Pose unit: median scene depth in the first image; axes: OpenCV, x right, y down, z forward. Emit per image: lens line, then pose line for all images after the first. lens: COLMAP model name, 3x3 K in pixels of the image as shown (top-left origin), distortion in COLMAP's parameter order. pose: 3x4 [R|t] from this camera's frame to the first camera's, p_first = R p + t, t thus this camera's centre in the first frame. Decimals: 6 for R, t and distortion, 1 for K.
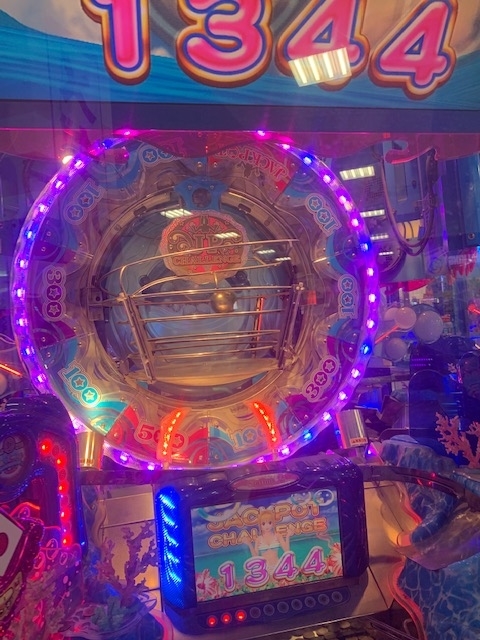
lens RADIAL K [[488.2, 0, 240.8], [0, 488.2, 316.2], [0, 0, 1]] dist [0.012263, -0.010554]
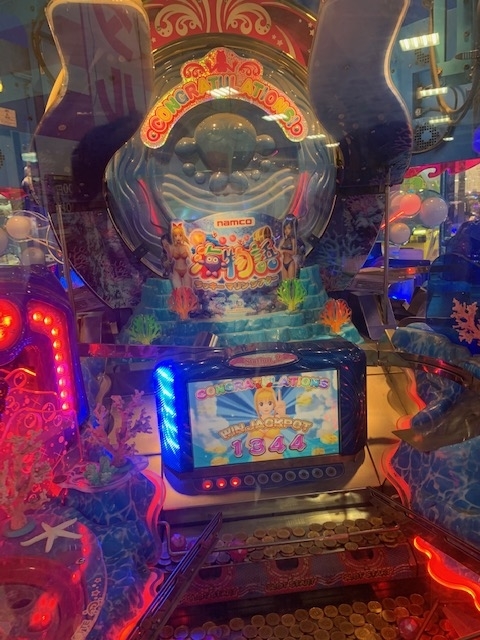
lens RADIAL K [[488.2, 0, 242.4], [0, 488.2, 315.2], [0, 0, 1]] dist [0.012263, -0.010554]
pose [[0.995772, 0.034260, -0.085228, 0.079572], [-0.015335, 0.976823, 0.213497, 0.035291], [0.090567, -0.211288, 0.973219, 0.052538]]
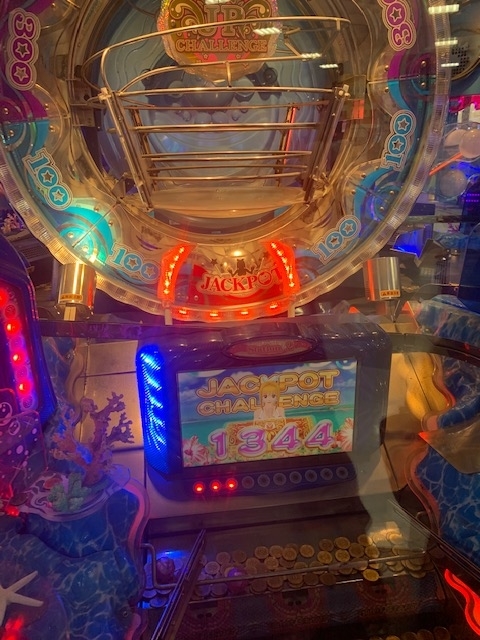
lens RADIAL K [[488.2, 0, 240.9], [0, 488.2, 319.7], [0, 0, 1]] dist [0.012263, -0.010554]
pose [[0.996528, 0.070223, -0.044737, 0.030994], [-0.049805, 0.933317, 0.355583, 0.009175], [0.066724, -0.352120, 0.933573, 0.234386]]
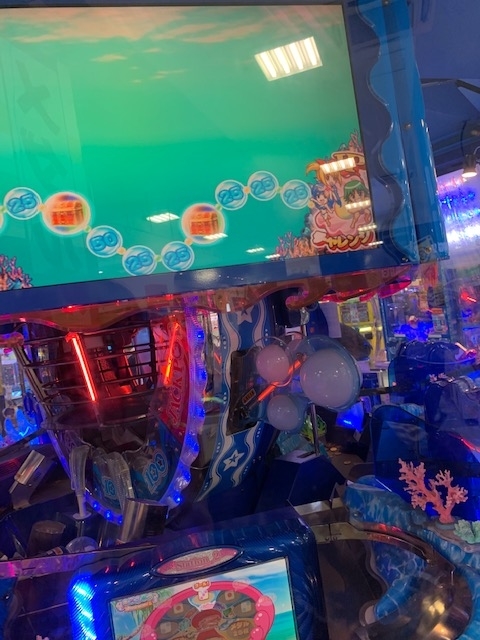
lens RADIAL K [[488.2, 0, 237.0], [0, 488.2, 322.9], [0, 0, 1]] dist [0.012263, -0.010554]
pose [[0.997673, -0.068072, -0.003821, 0.133855], [0.068128, 0.997524, 0.017469, -0.074829], [0.002623, -0.017689, 0.999840, 0.143882]]
